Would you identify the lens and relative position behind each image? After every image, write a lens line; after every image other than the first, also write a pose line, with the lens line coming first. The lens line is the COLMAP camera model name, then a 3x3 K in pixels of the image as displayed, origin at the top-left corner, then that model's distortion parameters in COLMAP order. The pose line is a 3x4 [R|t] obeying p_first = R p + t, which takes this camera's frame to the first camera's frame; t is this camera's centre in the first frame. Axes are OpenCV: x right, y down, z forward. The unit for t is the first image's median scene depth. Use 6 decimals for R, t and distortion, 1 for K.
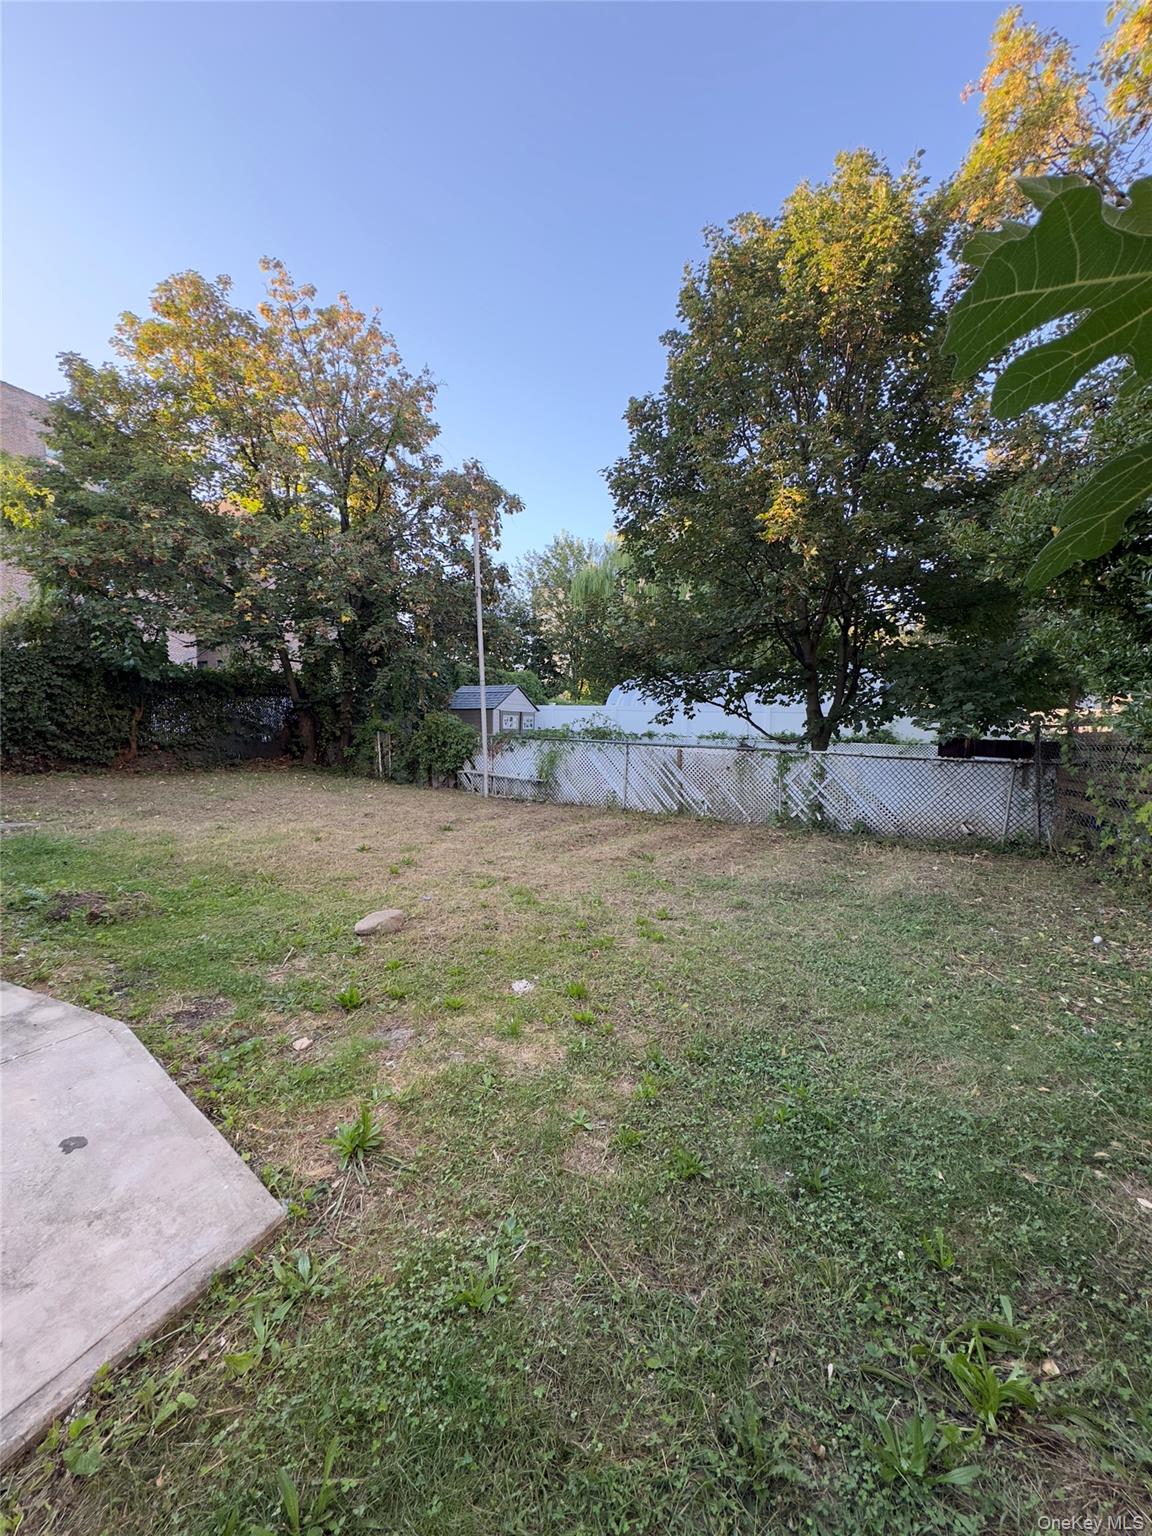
lens RADIAL K [[622.9, 0, 576.0], [0, 622.9, 768.0], [0, 0, 1]] dist [0.000513, 0.000027]
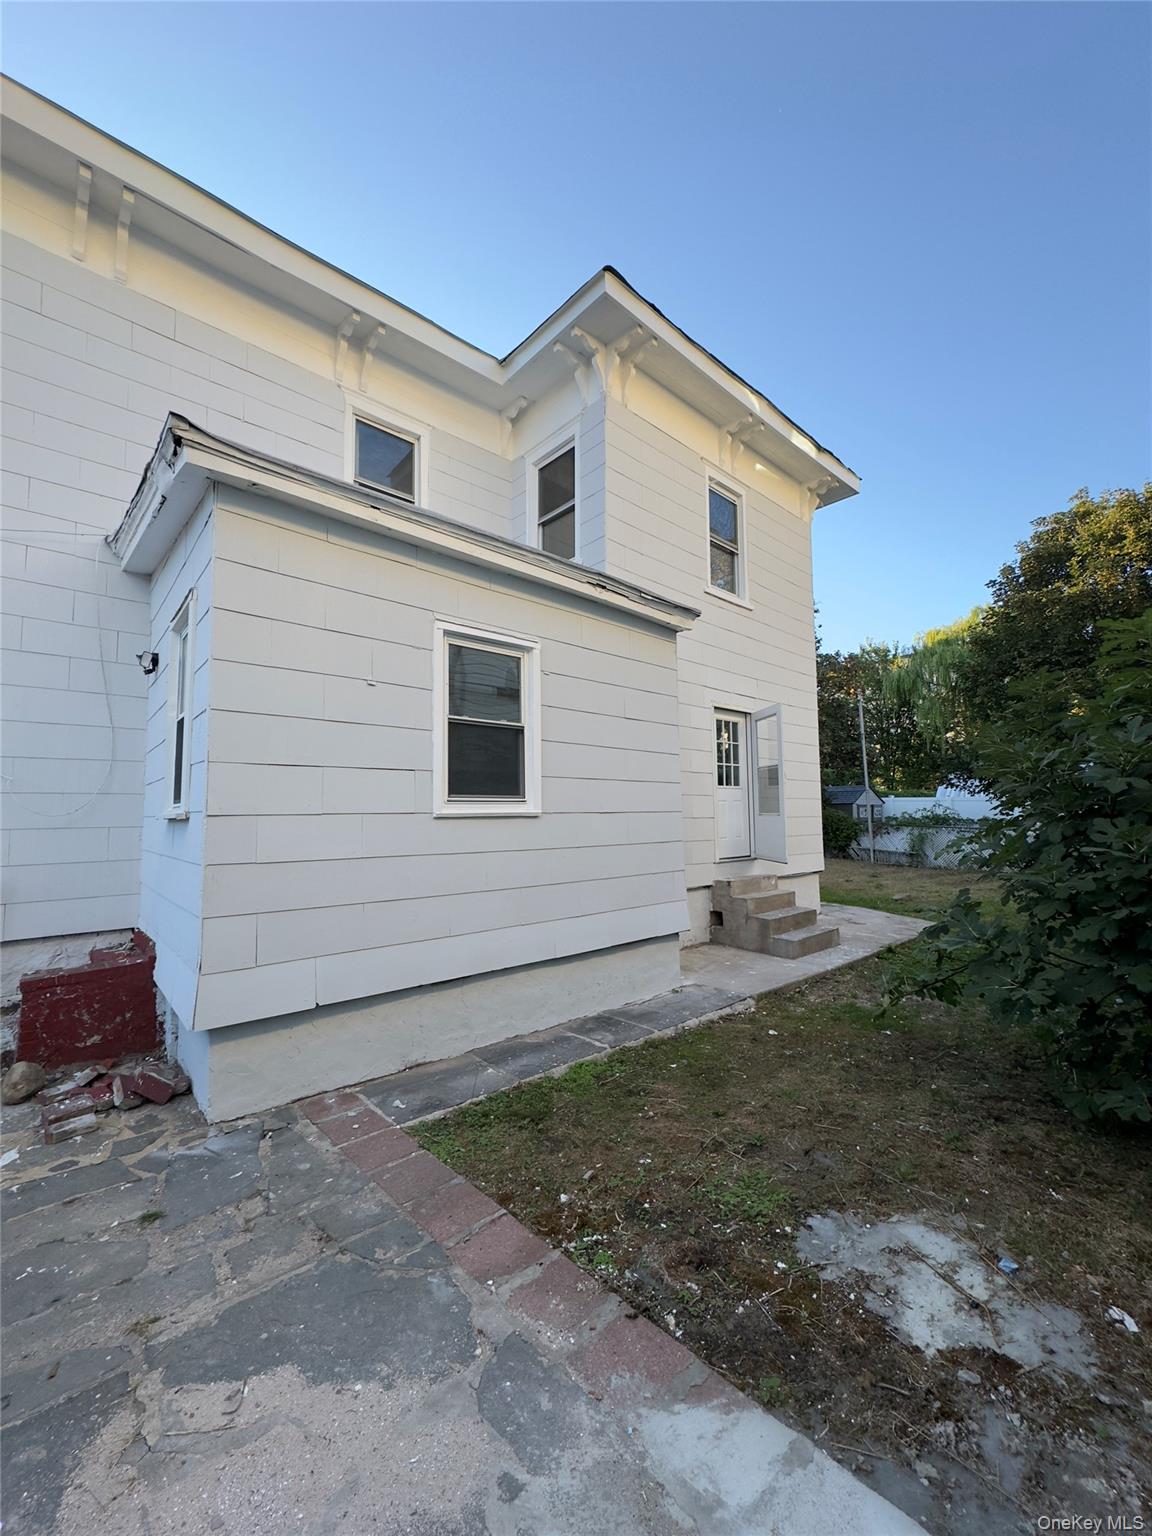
lens RADIAL K [[622.9, 0, 576.0], [0, 622.9, 768.0], [0, 0, 1]] dist [0.000513, 0.000027]
pose [[0.908782, -0.048882, -0.414399, -0.152589], [-0.006149, 0.991438, -0.130433, 0.016777], [0.417227, 0.121083, 0.900700, -0.702437]]
